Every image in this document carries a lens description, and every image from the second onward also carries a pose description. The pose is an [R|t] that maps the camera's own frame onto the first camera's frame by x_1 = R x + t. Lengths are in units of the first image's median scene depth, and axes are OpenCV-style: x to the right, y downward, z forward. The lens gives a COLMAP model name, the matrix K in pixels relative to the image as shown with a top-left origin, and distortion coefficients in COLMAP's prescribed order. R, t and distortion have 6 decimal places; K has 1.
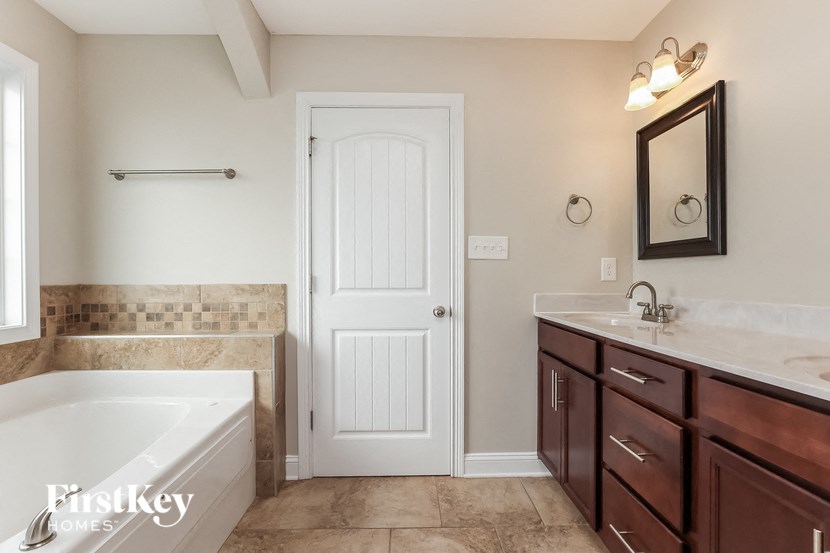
lens RADIAL K [[375.7, 0, 414.0], [0, 375.7, 273.7], [0, 0, 1]] dist [0.000478, 0.000136]
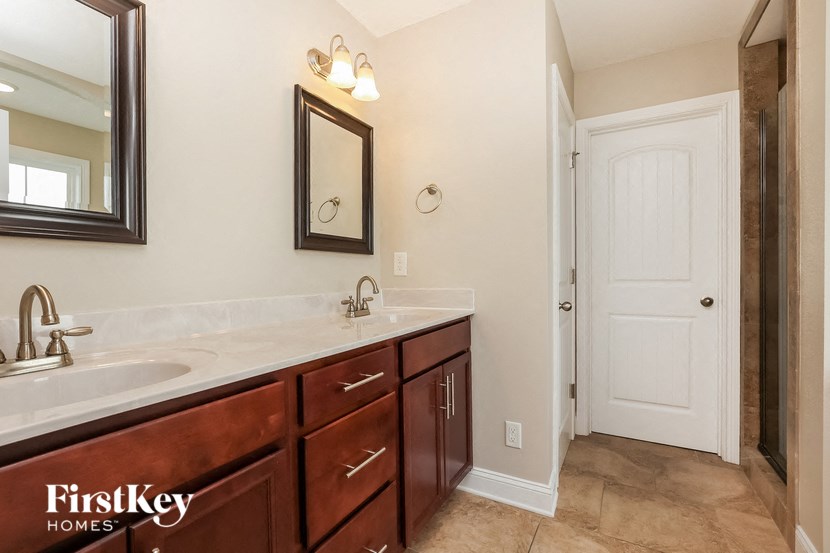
lens RADIAL K [[375.7, 0, 414.0], [0, 375.7, 273.7], [0, 0, 1]] dist [0.000478, 0.000136]
pose [[-0.855707, 0.006767, 0.517416, -0.002519], [0.002942, 0.999962, -0.008212, 0.020835], [-0.517452, -0.005505, -0.855694, 1.716332]]
